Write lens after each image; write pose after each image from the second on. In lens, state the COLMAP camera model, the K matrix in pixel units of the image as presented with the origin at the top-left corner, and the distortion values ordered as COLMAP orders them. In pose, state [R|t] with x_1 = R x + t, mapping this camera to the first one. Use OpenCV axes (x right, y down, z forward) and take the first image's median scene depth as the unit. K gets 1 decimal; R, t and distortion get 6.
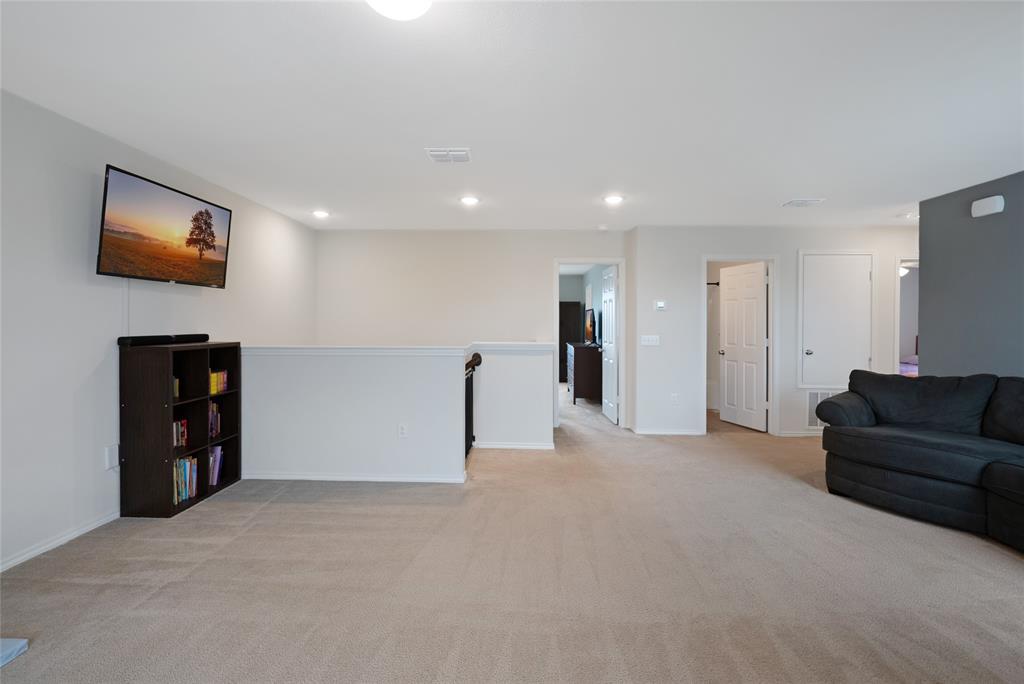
lens RADIAL K [[469.9, 0, 529.3], [0, 469.9, 323.3], [0, 0, 1]] dist [0.001647, 0.000696]
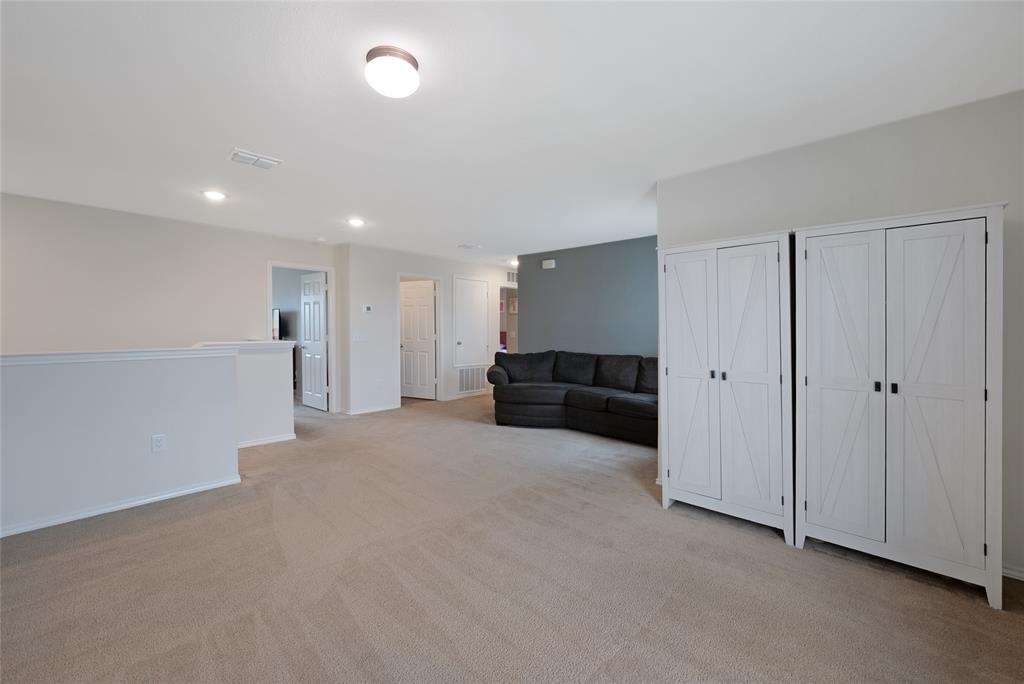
lens RADIAL K [[421.4, 0, 507.8], [0, 421.4, 325.2], [0, 0, 1]] dist [-0.003785, 0.000007]
pose [[0.661655, 0.000738, 0.749808, -0.454341], [-0.006218, 0.999971, 0.004502, -0.003894], [-0.749783, -0.007641, 0.661640, -0.022702]]
